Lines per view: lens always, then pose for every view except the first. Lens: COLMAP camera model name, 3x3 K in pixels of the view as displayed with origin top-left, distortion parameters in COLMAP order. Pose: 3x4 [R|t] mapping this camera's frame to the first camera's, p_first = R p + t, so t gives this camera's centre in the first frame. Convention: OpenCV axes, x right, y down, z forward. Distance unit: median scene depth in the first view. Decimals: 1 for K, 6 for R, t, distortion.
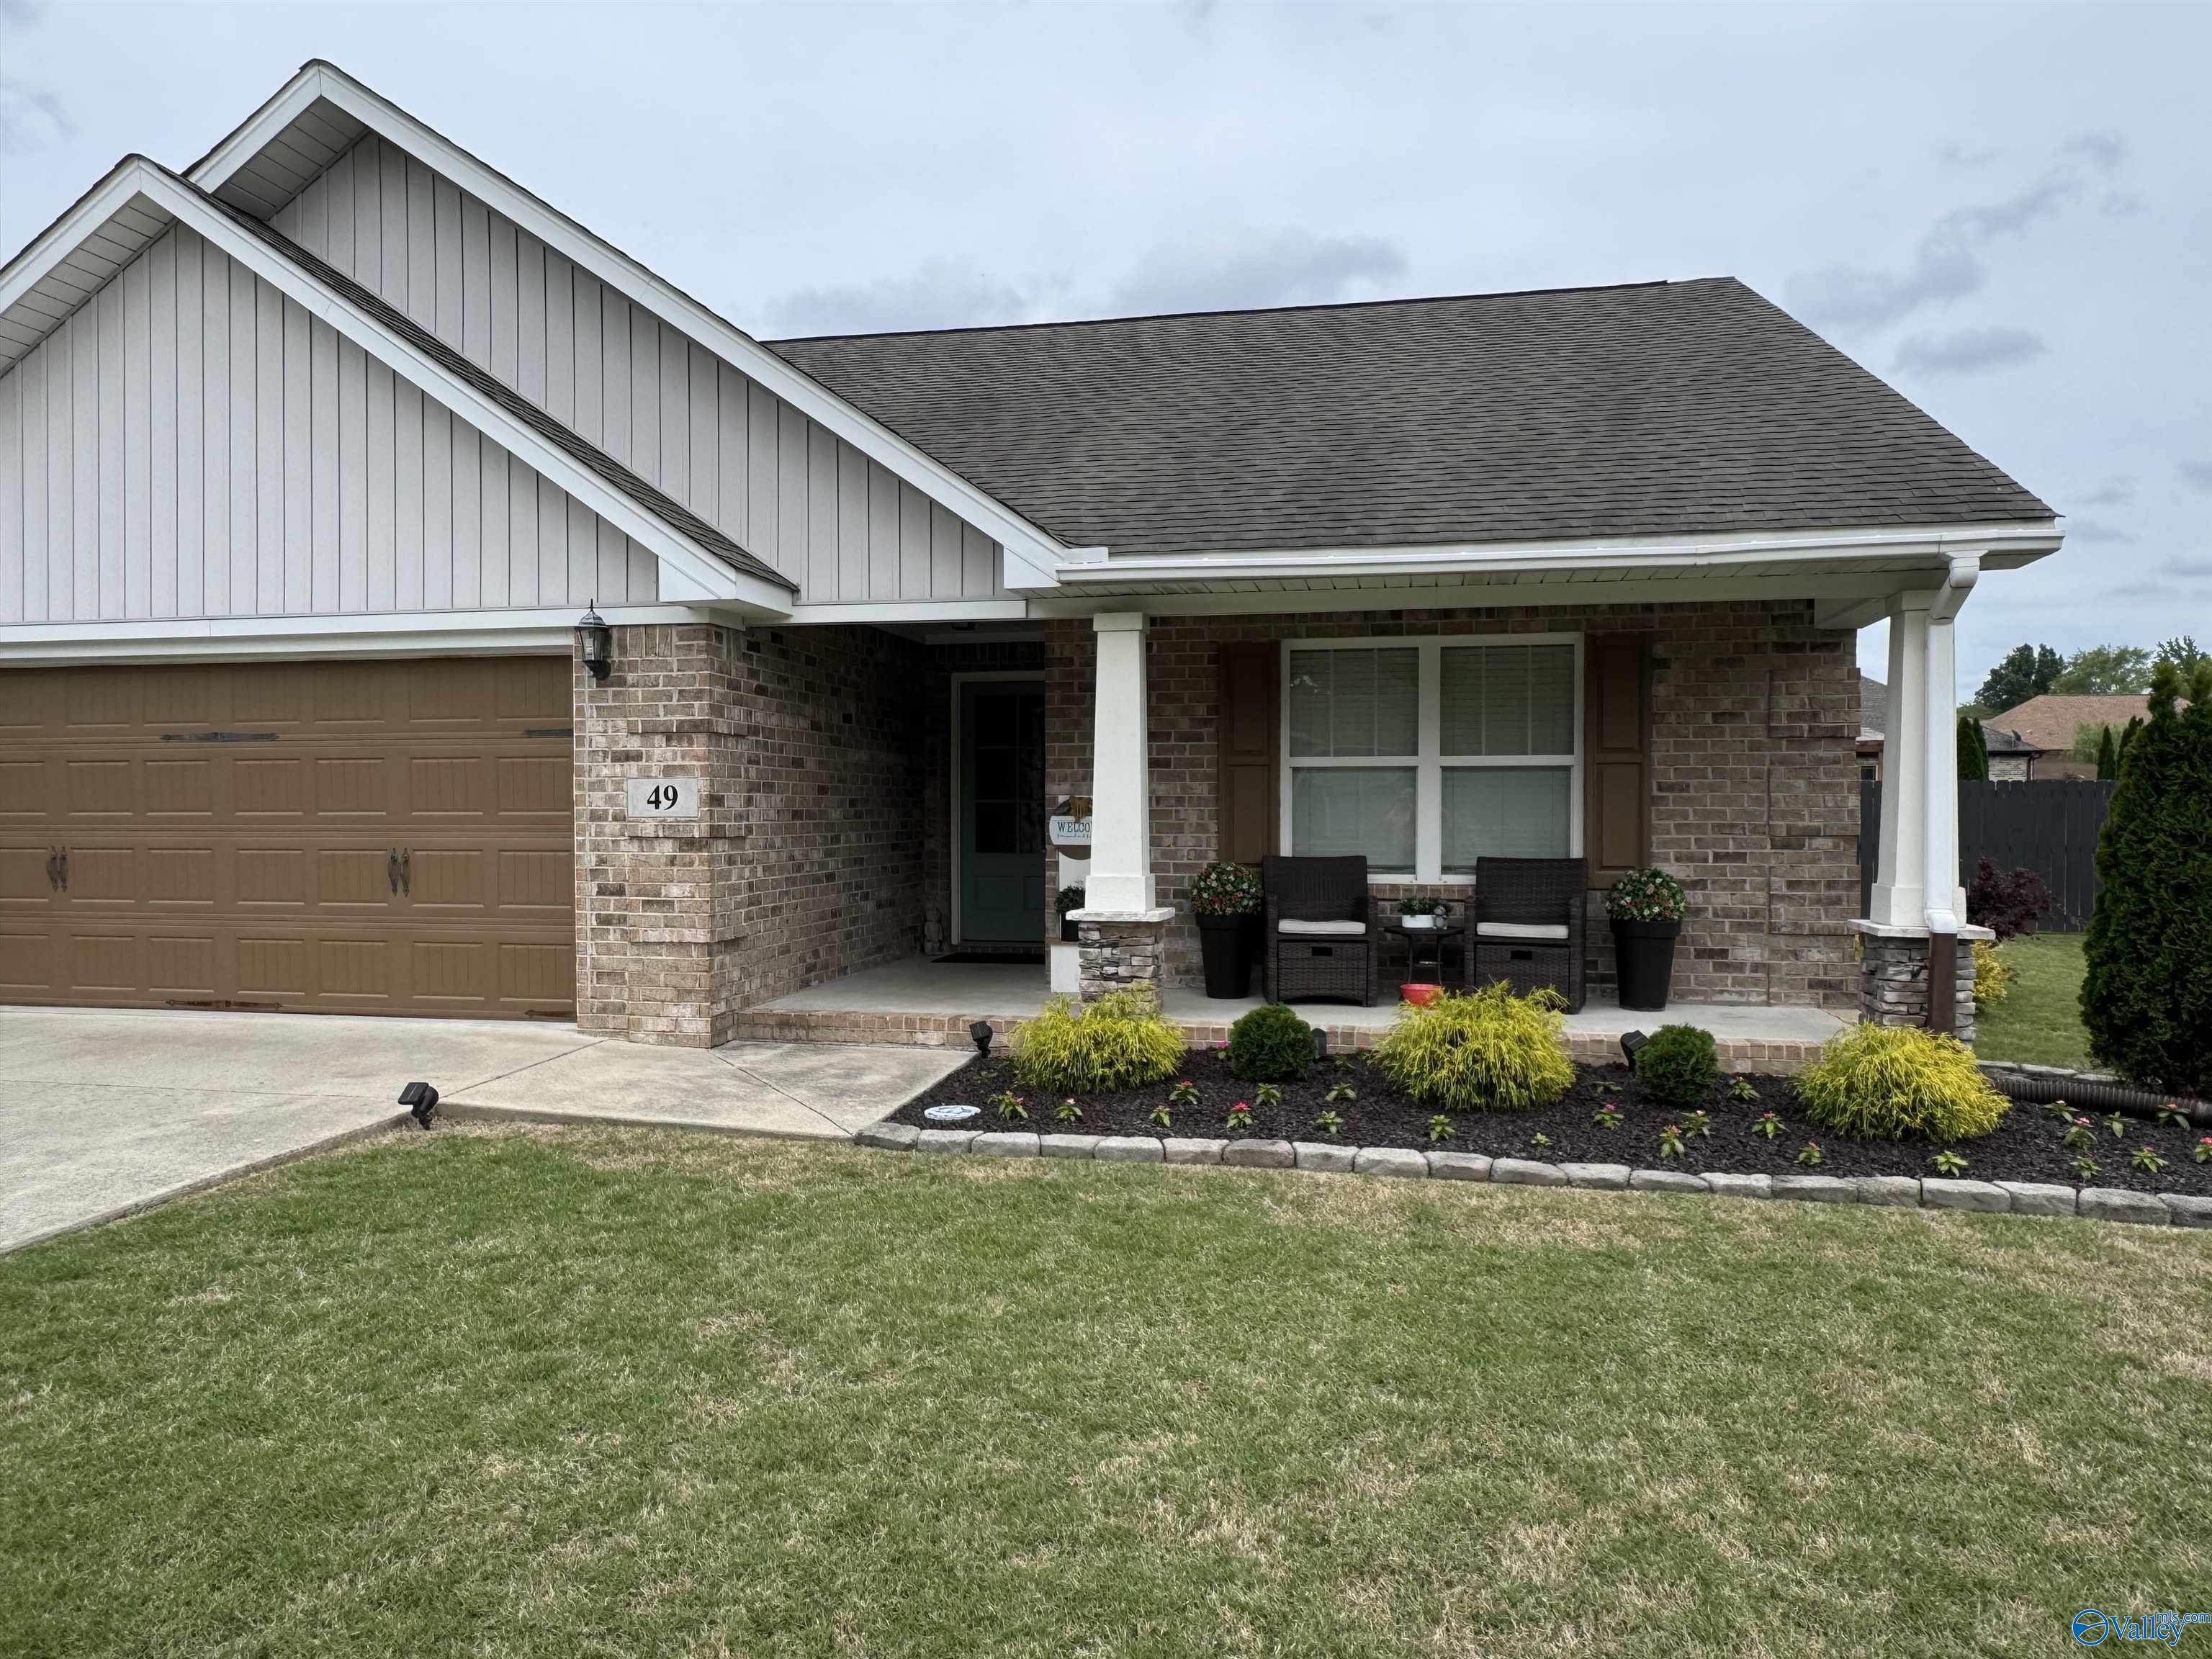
lens RADIAL K [[1487.0, 0, 1106.0], [0, 1487.0, 829.5], [0, 0, 1]] dist [-0.006226, 0.003862]
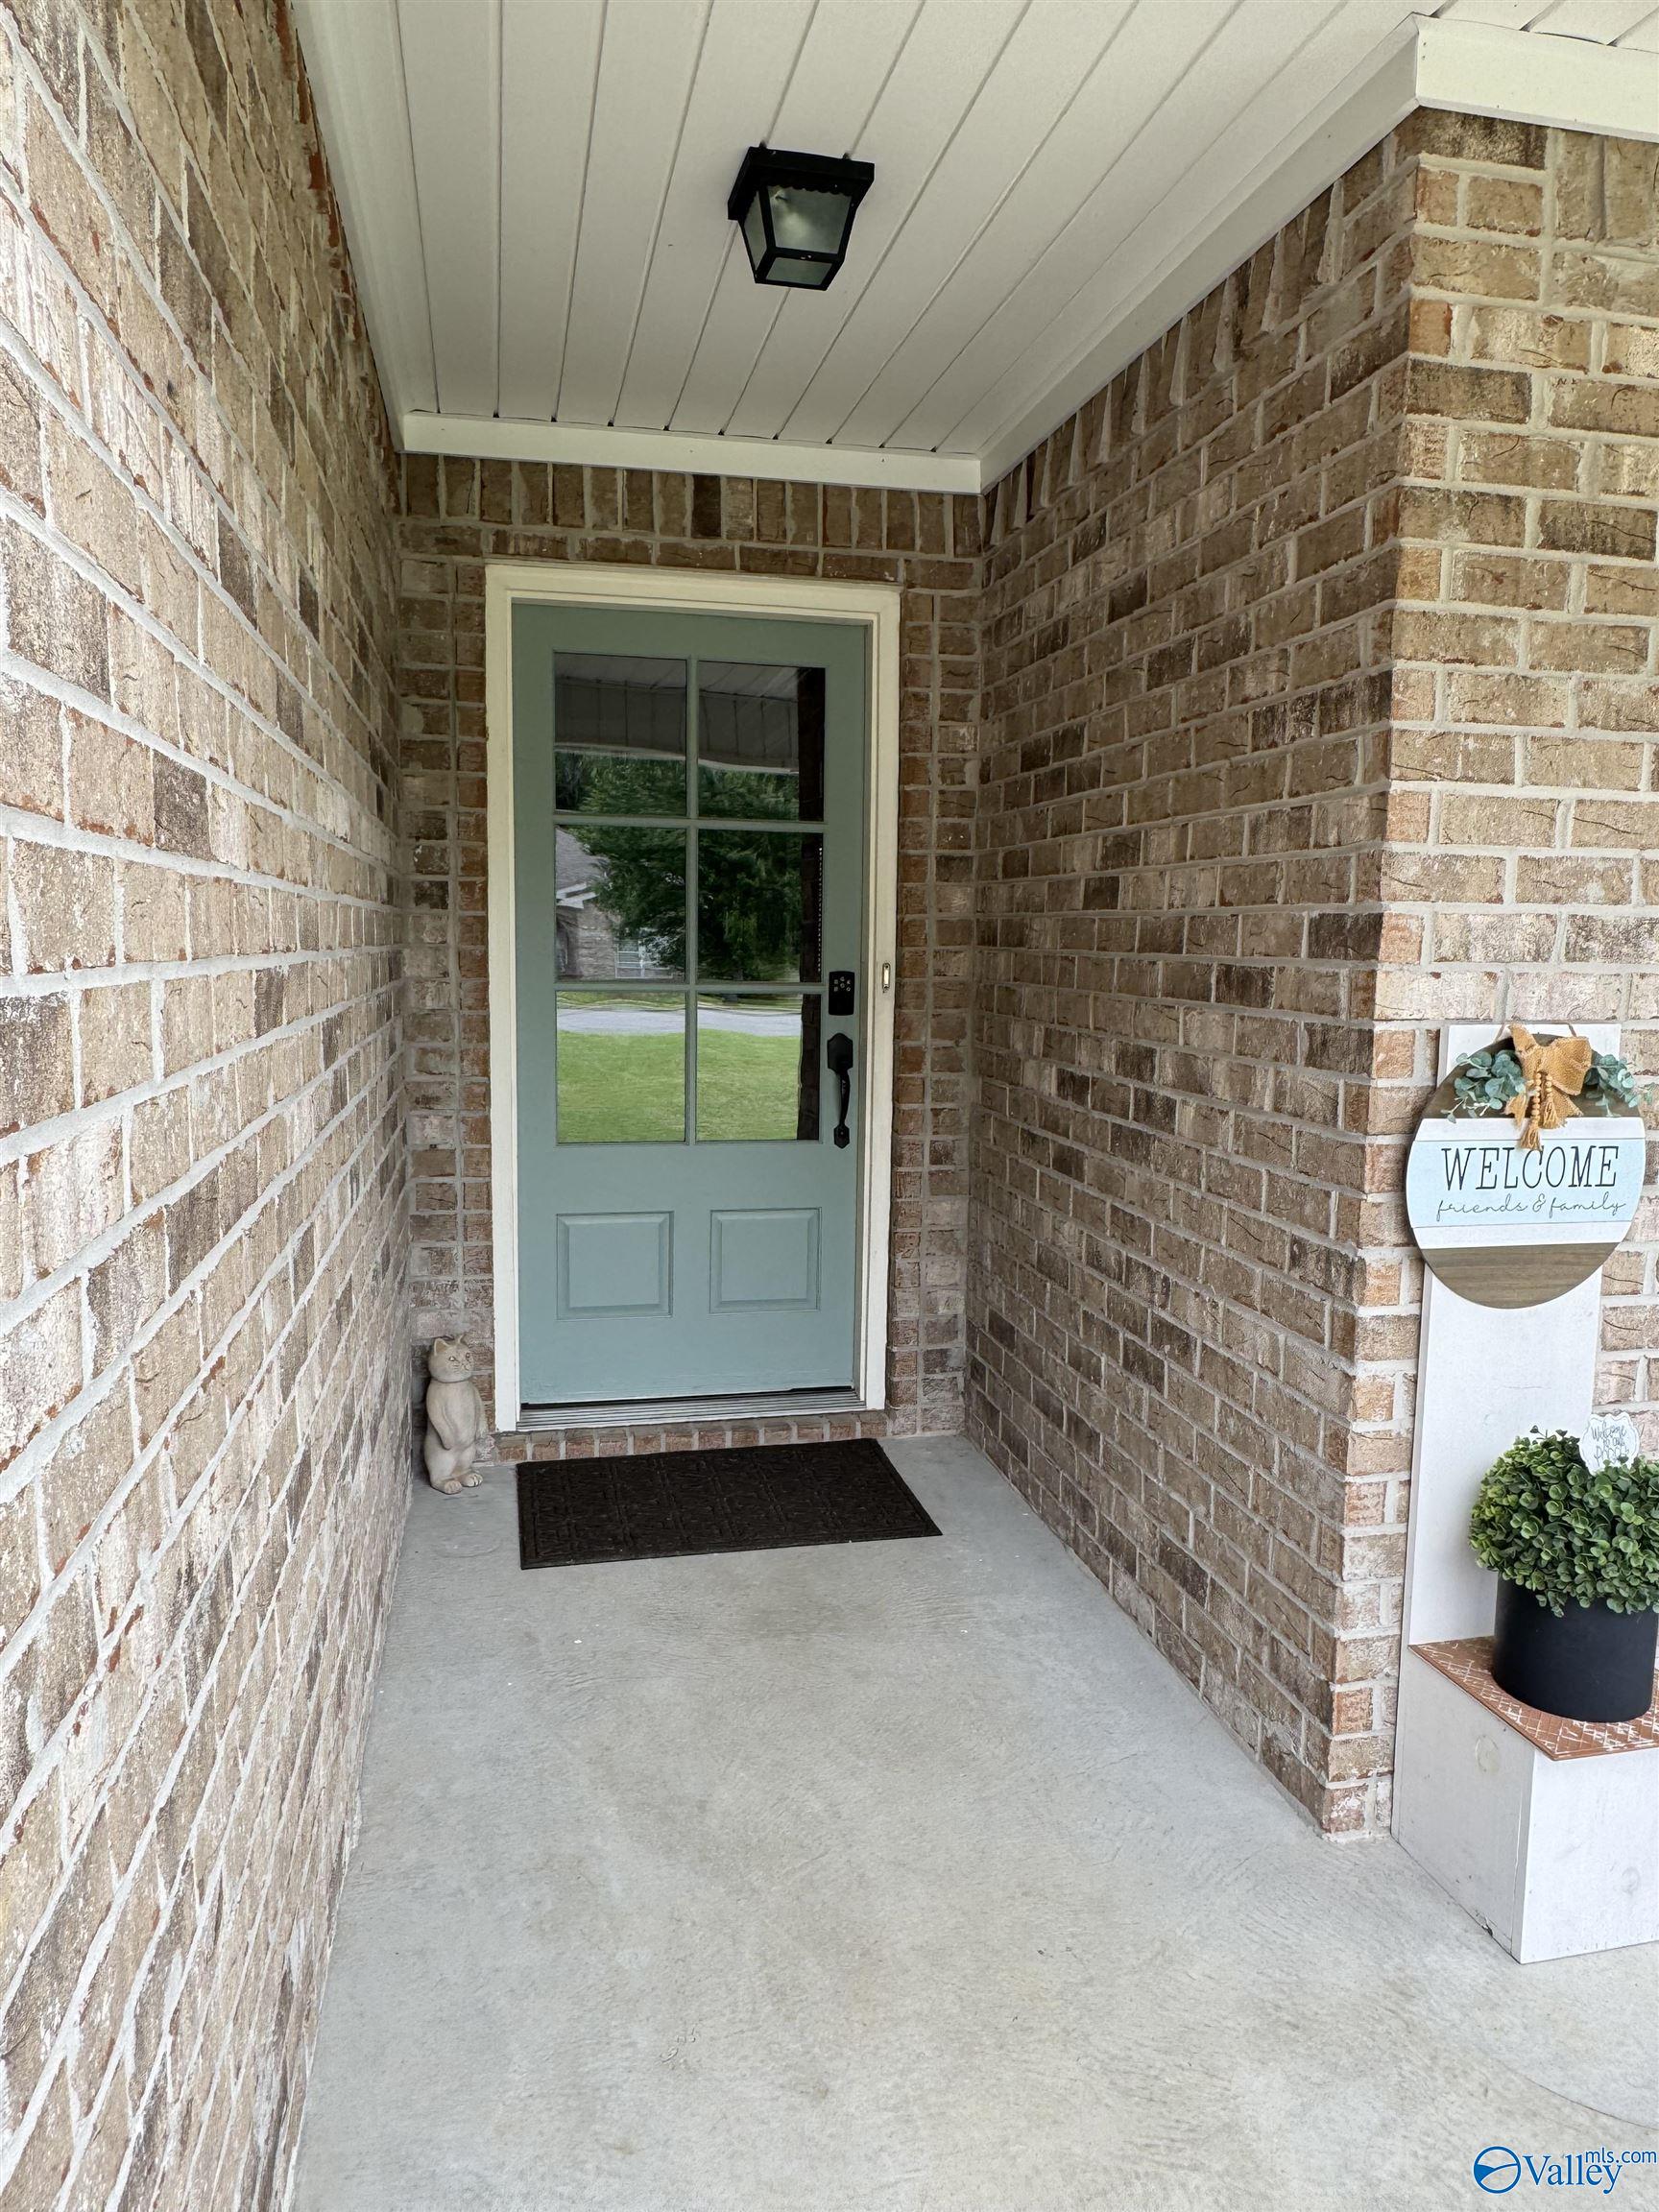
lens RADIAL K [[1487.0, 0, 834.1], [0, 1487.0, 1094.8], [0, 0, 1]] dist [-0.006226, 0.003862]
pose [[0.912213, -0.029007, 0.408689, -0.234216], [-0.010200, 0.995574, 0.093428, -0.037099], [-0.409590, -0.089395, 0.907879, 0.963862]]
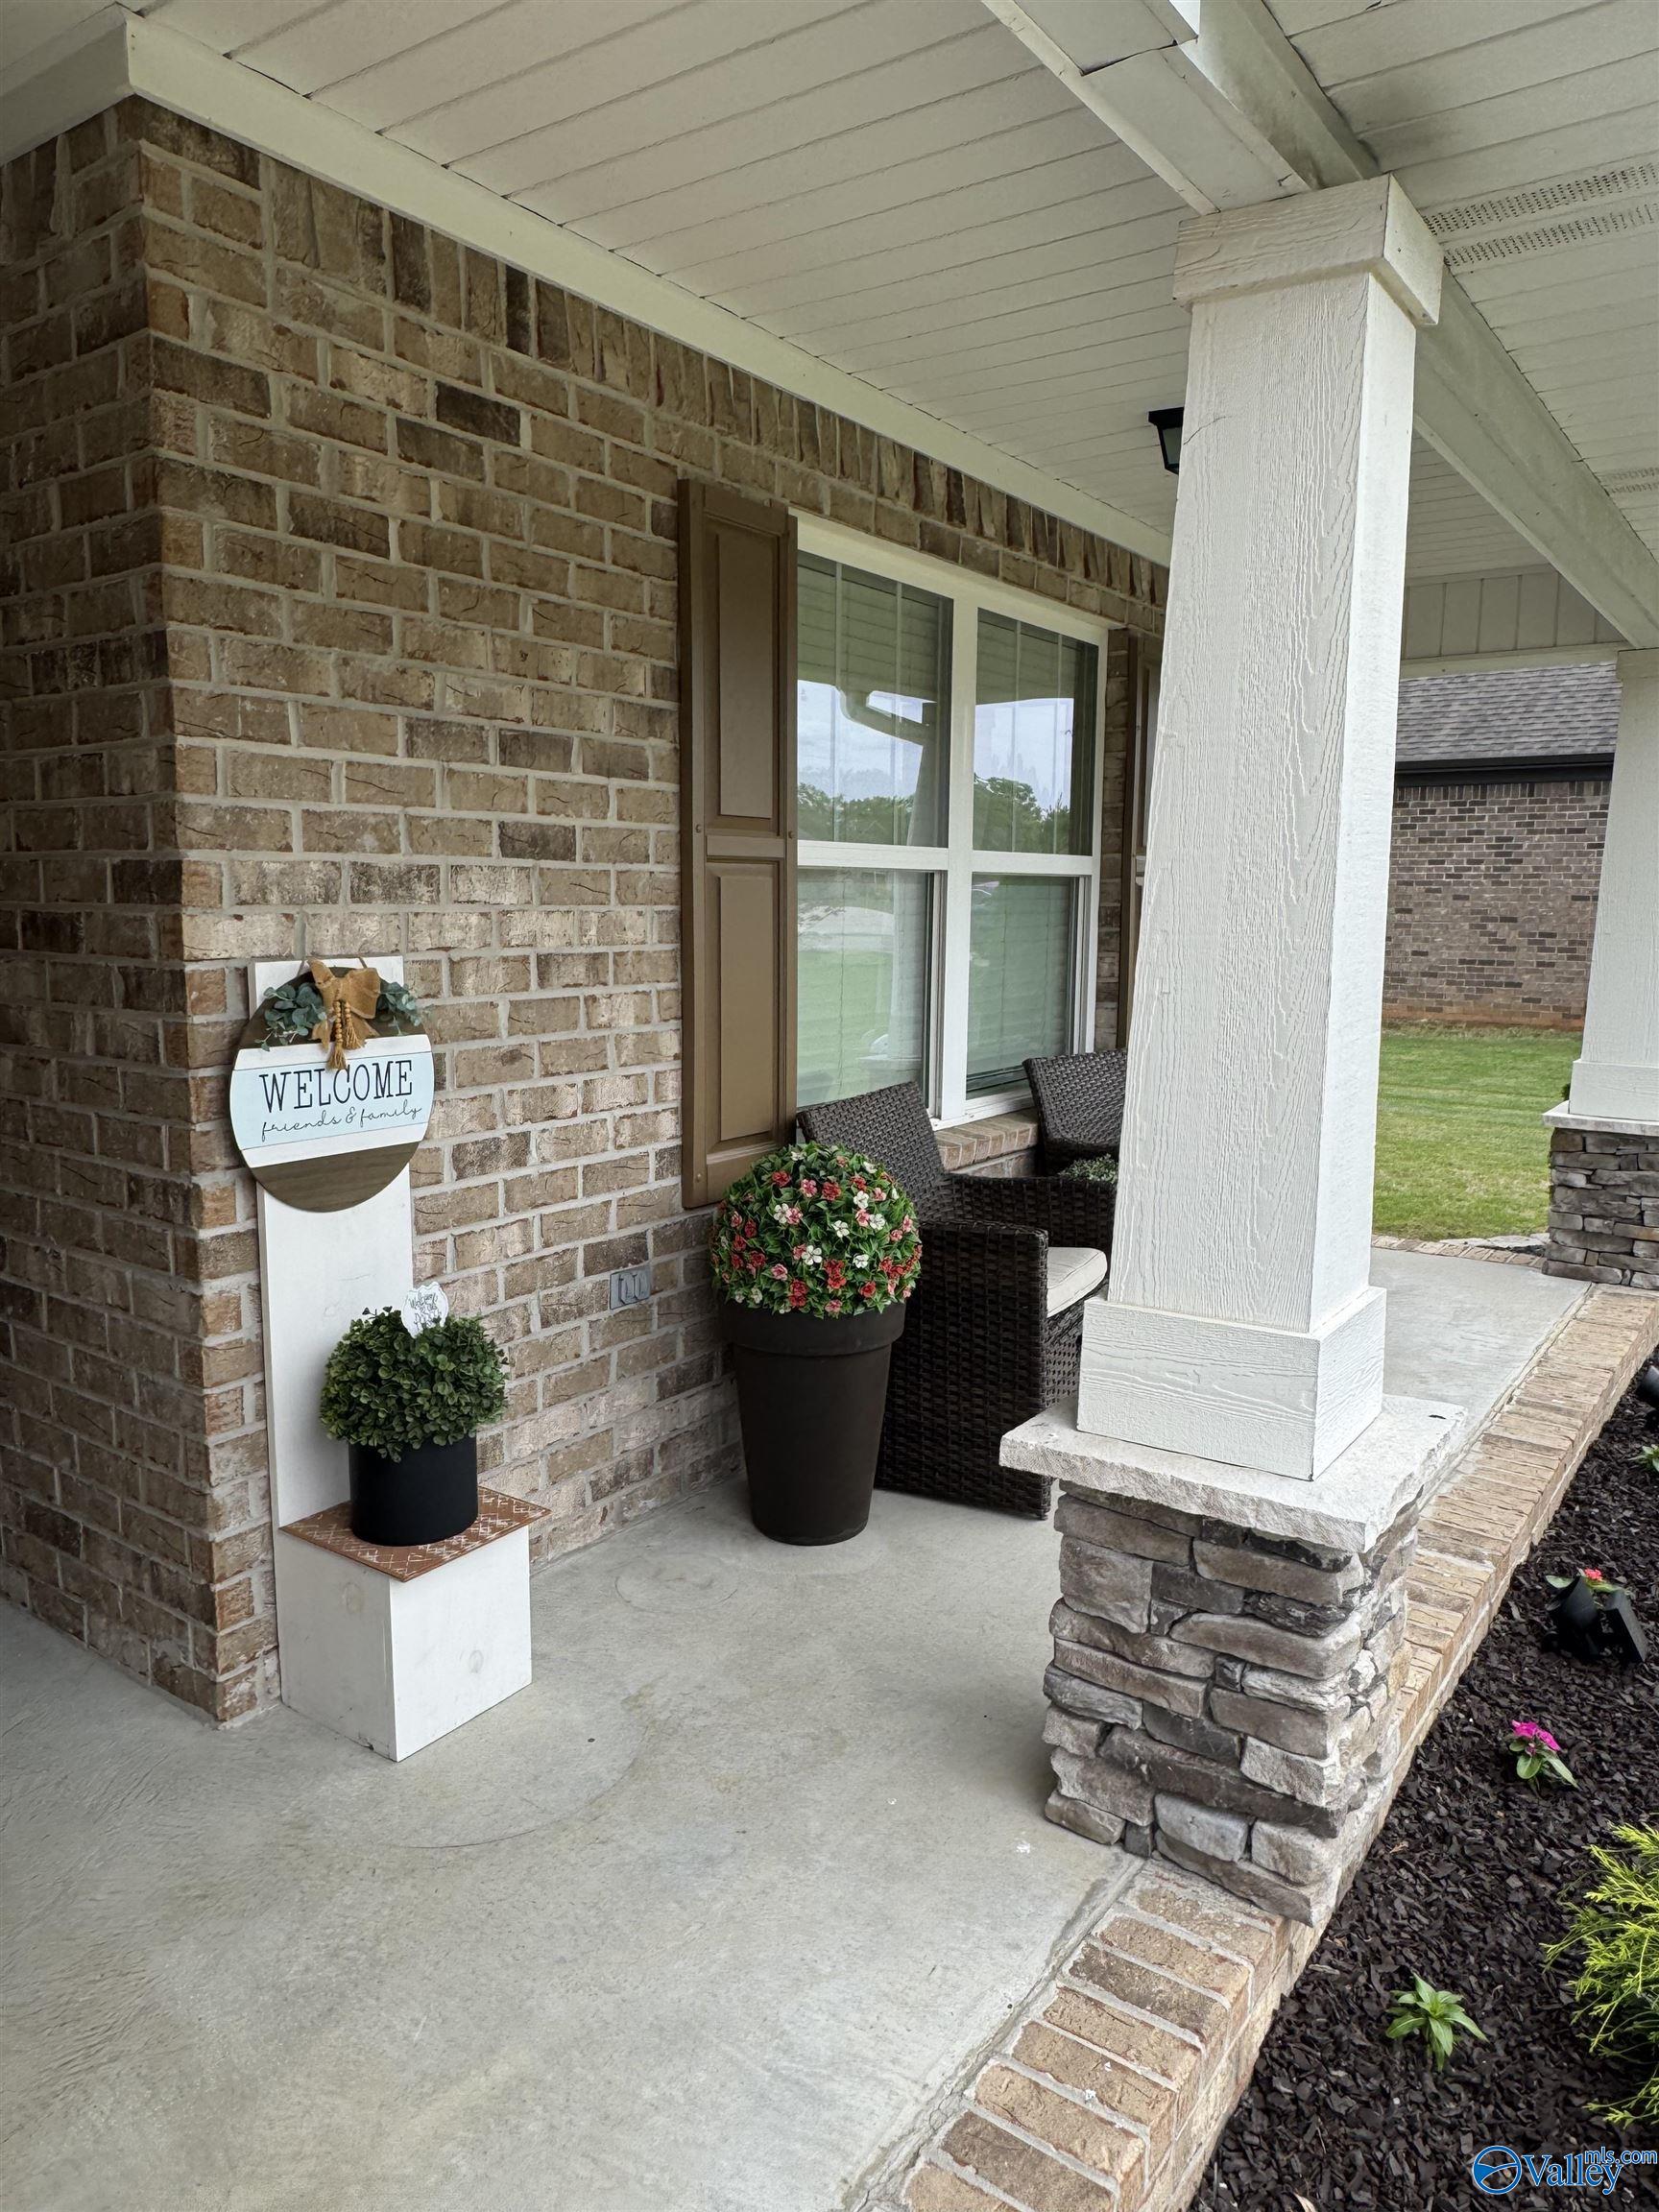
lens RADIAL K [[1487.0, 0, 834.1], [0, 1487.0, 1094.8], [0, 0, 1]] dist [-0.006226, 0.003862]
pose [[0.402036, -0.119582, 0.907781, -0.246910], [0.003303, 0.991618, 0.129163, -0.037391], [-0.915618, -0.048929, 0.399062, 0.939931]]
